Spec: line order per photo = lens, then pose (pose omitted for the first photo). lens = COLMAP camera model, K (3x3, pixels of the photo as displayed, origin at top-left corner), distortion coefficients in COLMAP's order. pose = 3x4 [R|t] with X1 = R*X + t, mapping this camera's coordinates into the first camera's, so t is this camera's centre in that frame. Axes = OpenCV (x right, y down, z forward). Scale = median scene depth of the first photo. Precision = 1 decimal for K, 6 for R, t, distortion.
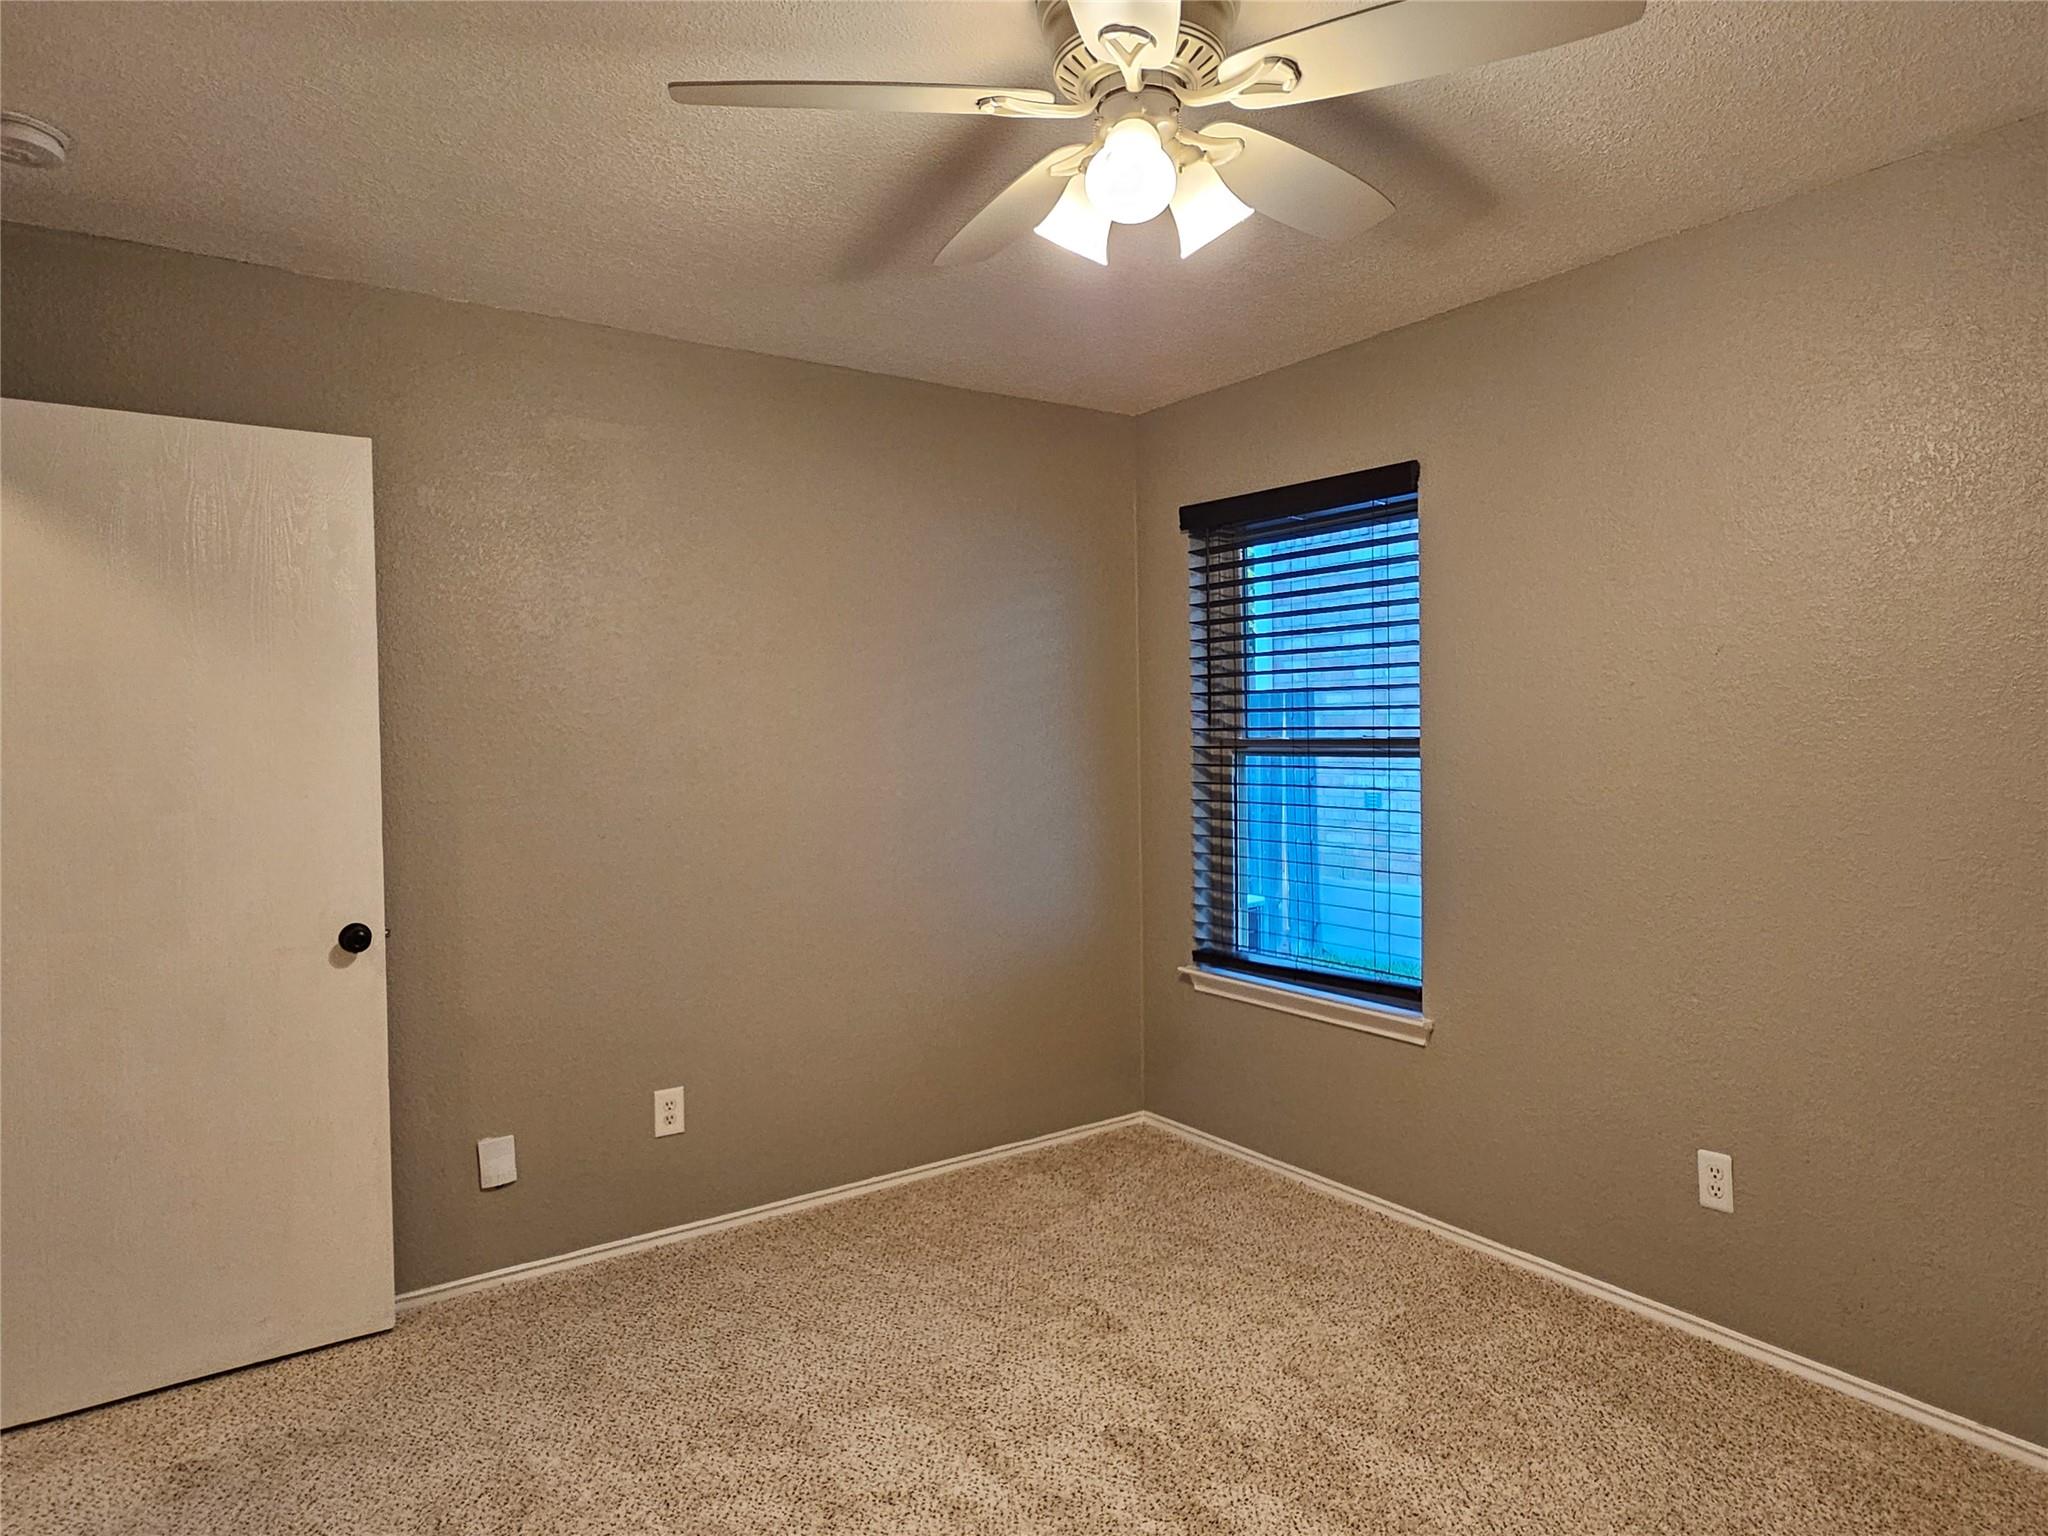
lens RADIAL K [[1218.9, 0, 1018.9], [0, 1218.9, 774.4], [0, 0, 1]] dist [-0.006107, 0.002359]
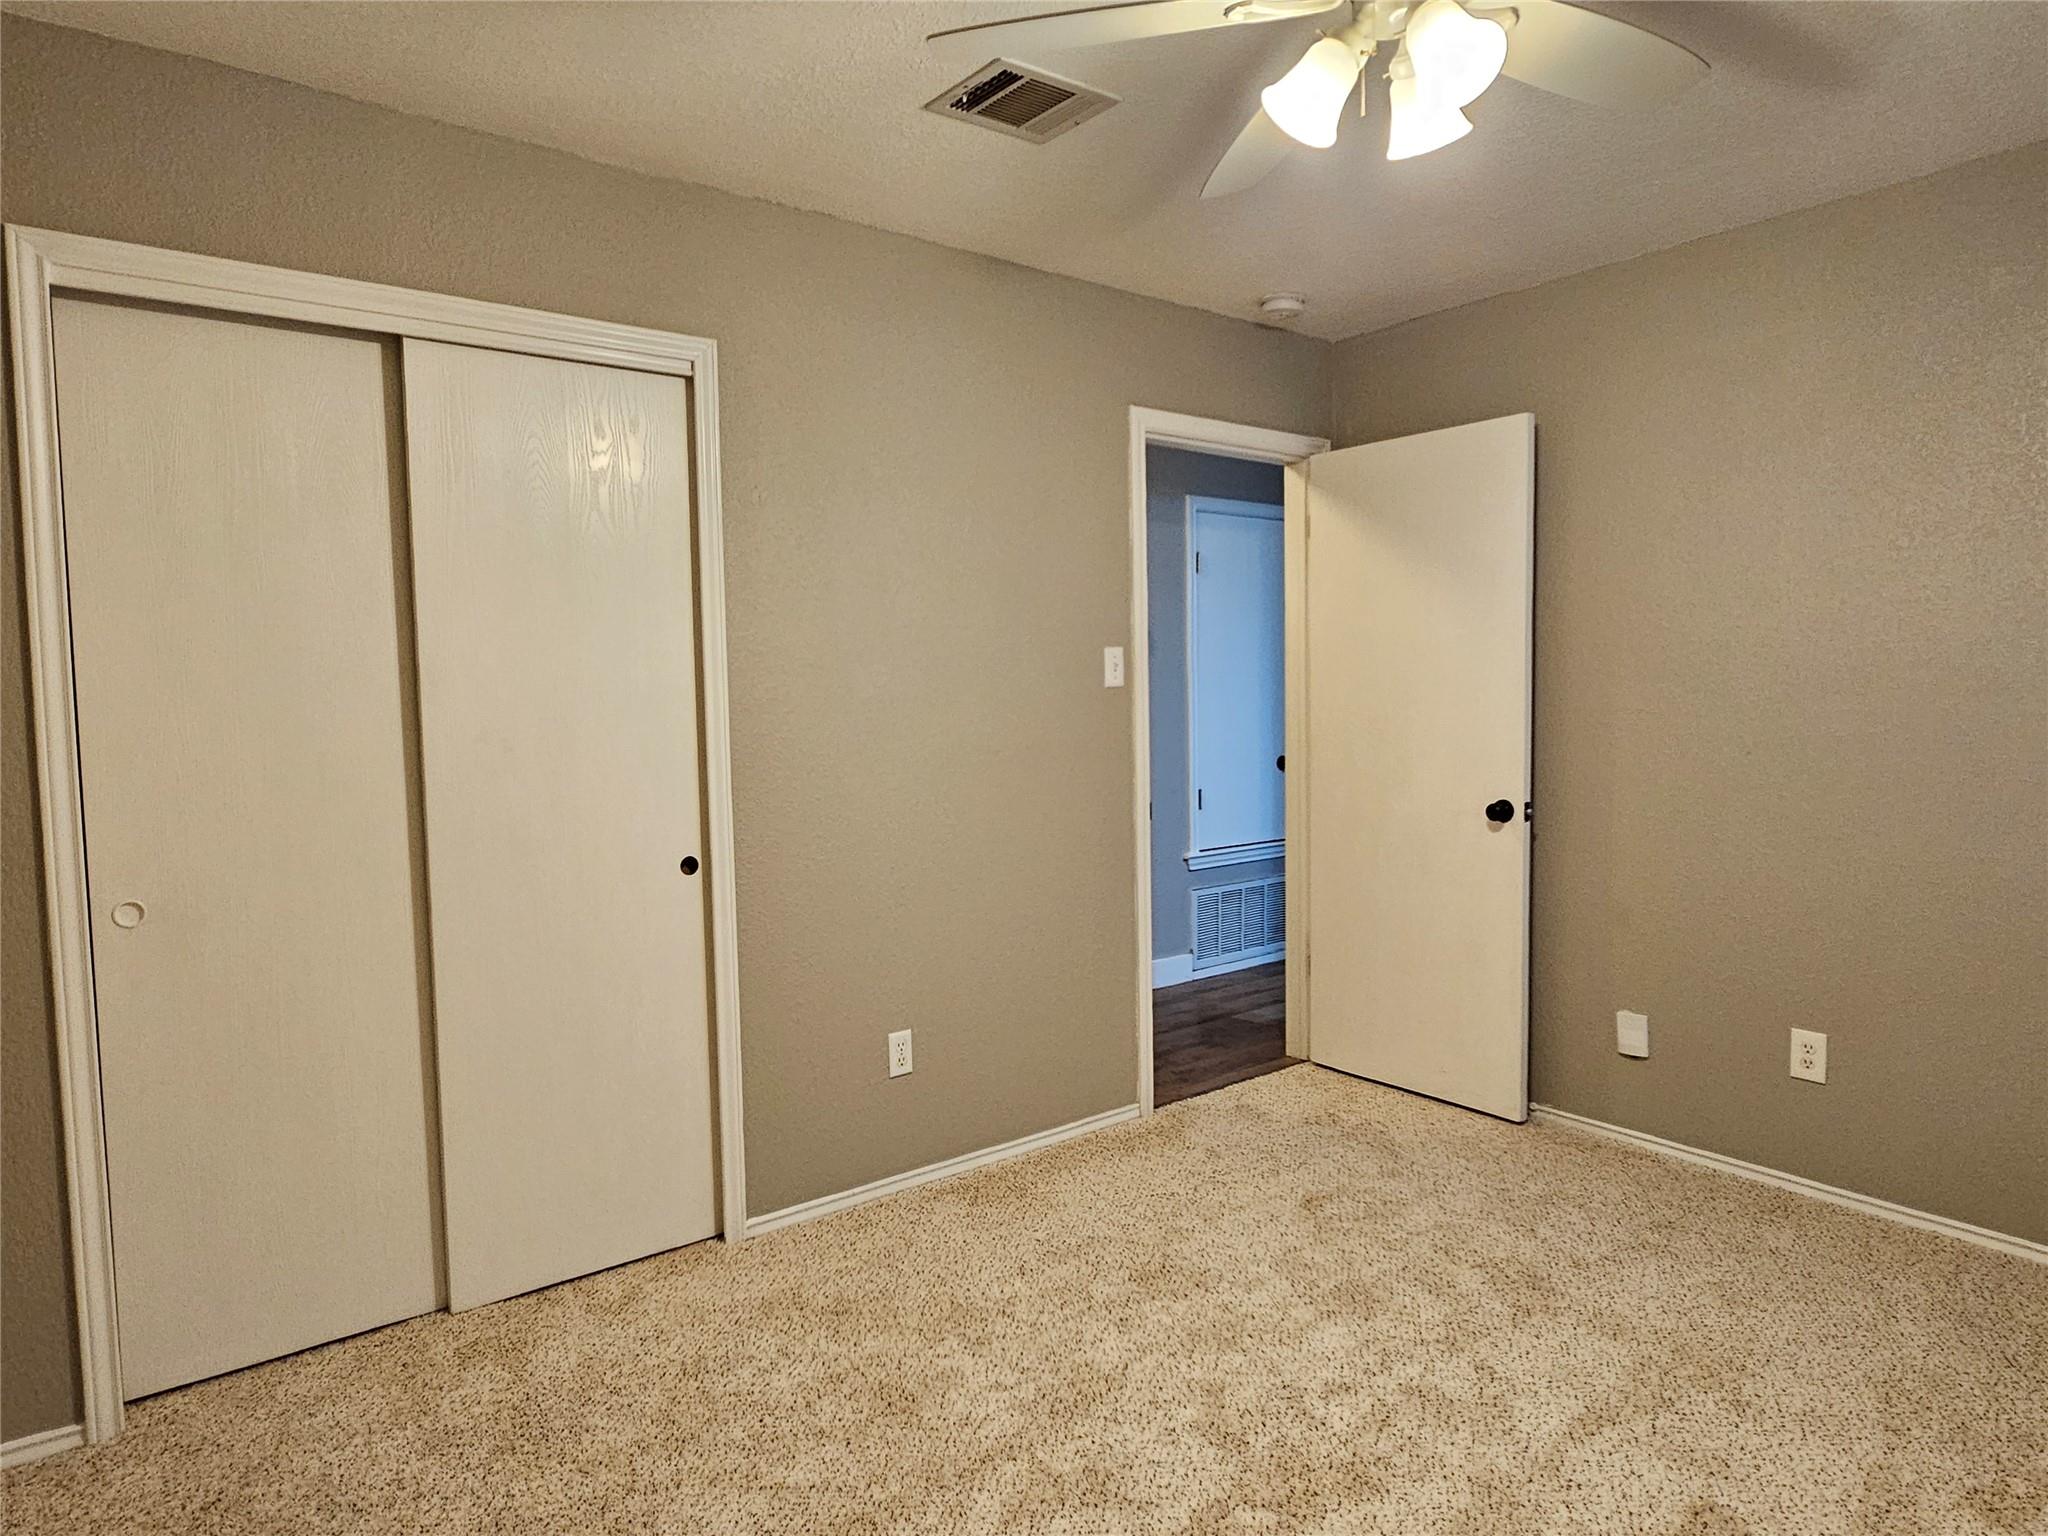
lens RADIAL K [[1218.9, 0, 1024.8], [0, 1218.9, 766.8], [0, 0, 1]] dist [-0.006107, 0.002359]
pose [[0.055616, 0.081859, -0.995091, 0.546707], [-0.020850, 0.996511, 0.080810, -0.004217], [0.998235, 0.016253, 0.057128, 0.325683]]
